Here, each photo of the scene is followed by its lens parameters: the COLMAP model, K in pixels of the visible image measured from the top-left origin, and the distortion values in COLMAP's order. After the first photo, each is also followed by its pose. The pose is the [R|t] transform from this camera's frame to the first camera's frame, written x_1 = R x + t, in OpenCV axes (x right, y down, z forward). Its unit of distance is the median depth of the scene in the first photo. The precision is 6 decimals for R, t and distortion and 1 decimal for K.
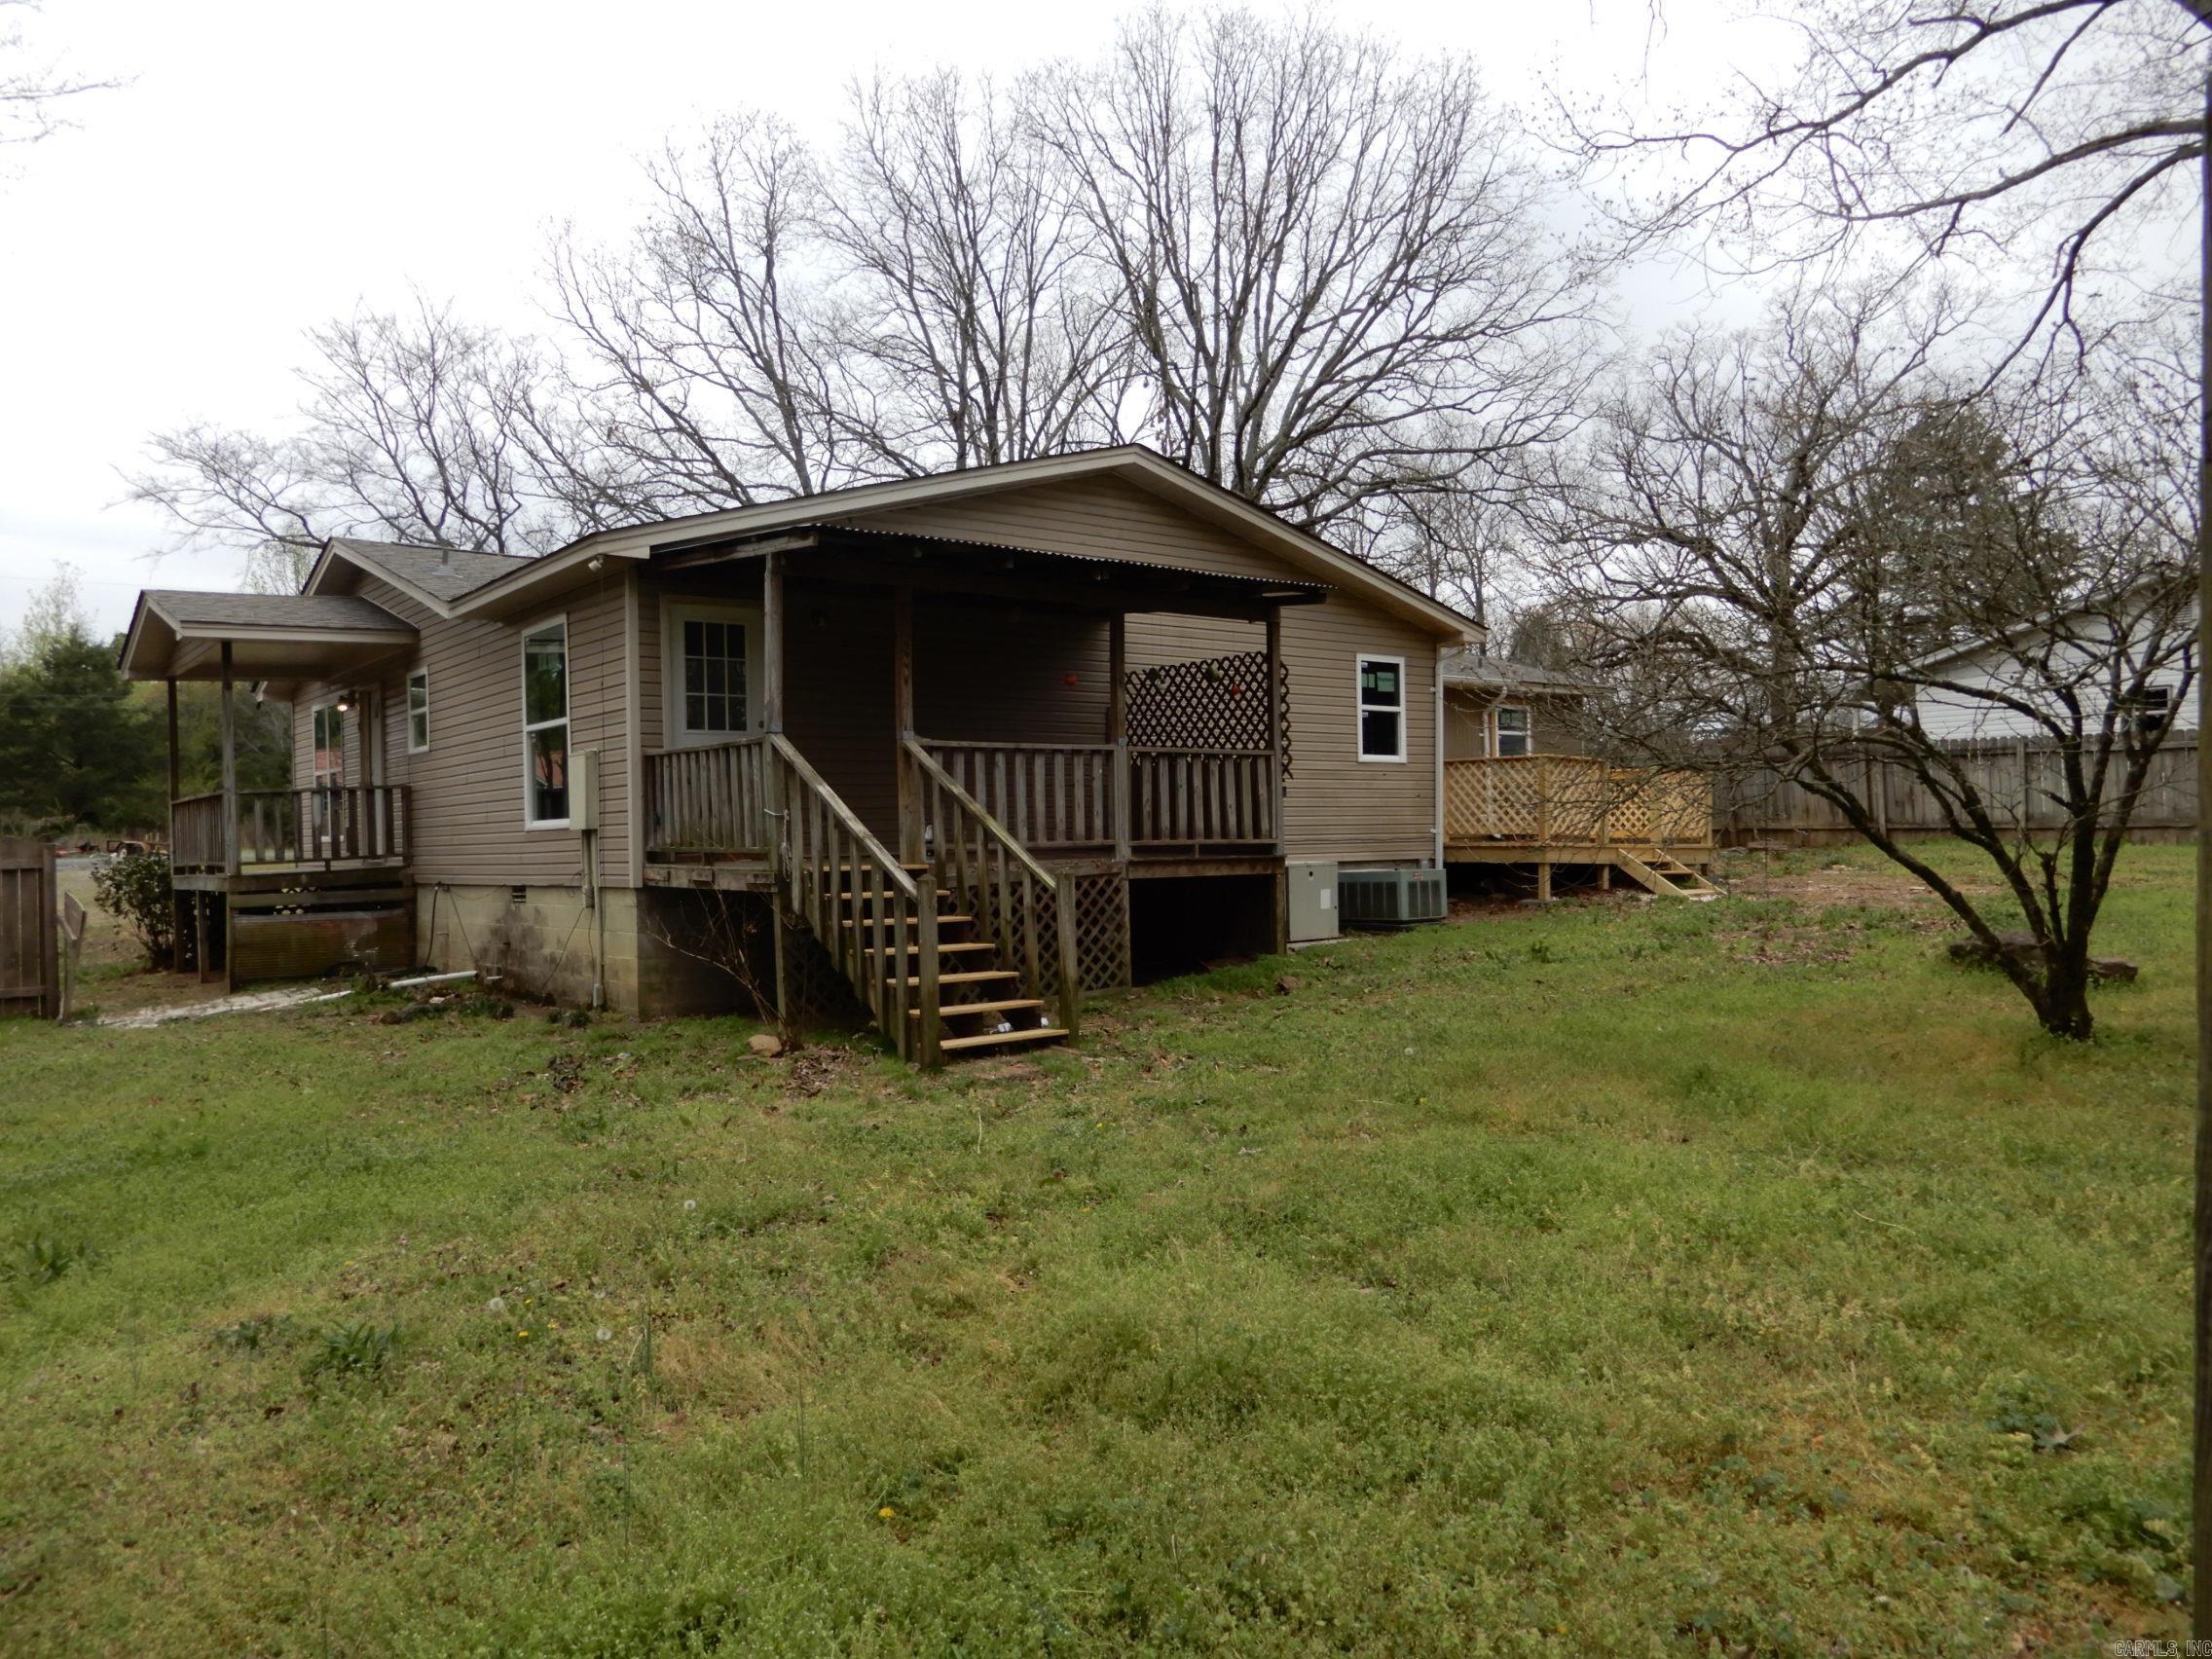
lens RADIAL K [[1550.2, 0, 1106.0], [0, 1550.2, 829.5], [0, 0, 1]] dist [-0.004957, 0.003269]
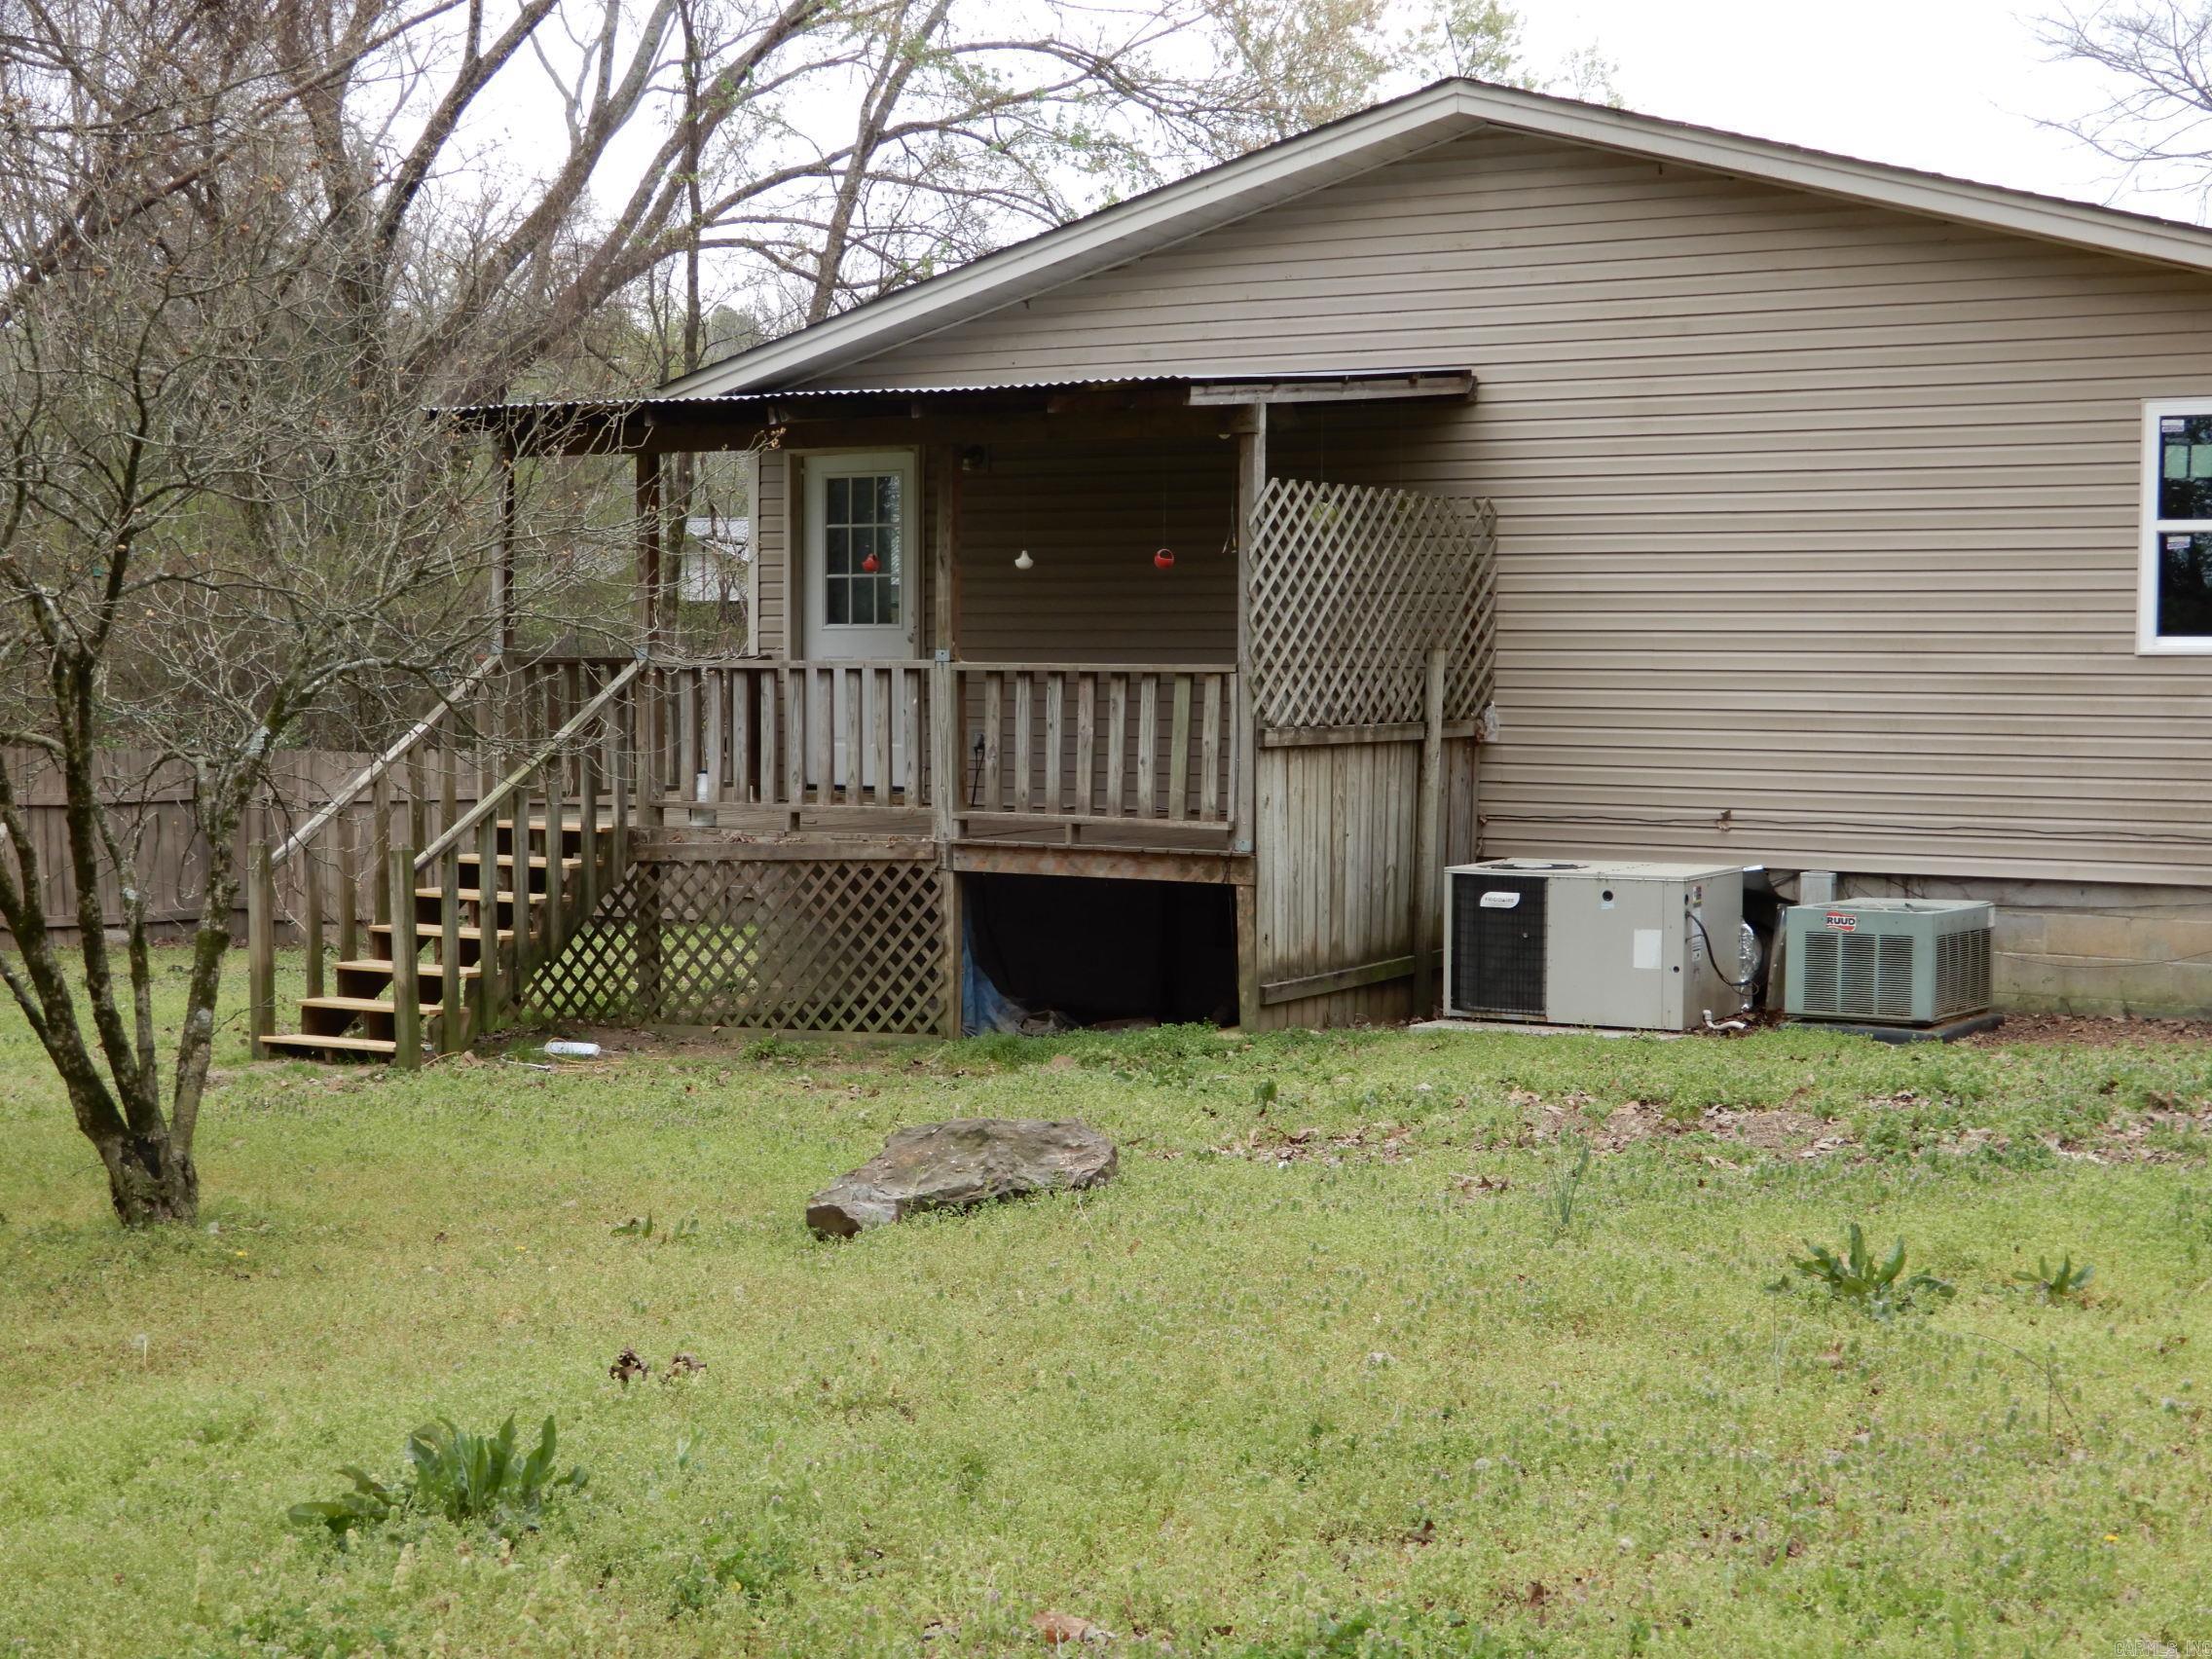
lens RADIAL K [[3276.0, 0, 1106.0], [0, 3276.0, 829.5], [0, 0, 1]] dist [-0.006728, 0.088862]
pose [[0.345715, 0.070188, -0.935711, 1.225035], [-0.009047, 0.997401, 0.071473, -0.077178], [0.938296, -0.016244, 0.345452, 0.557571]]
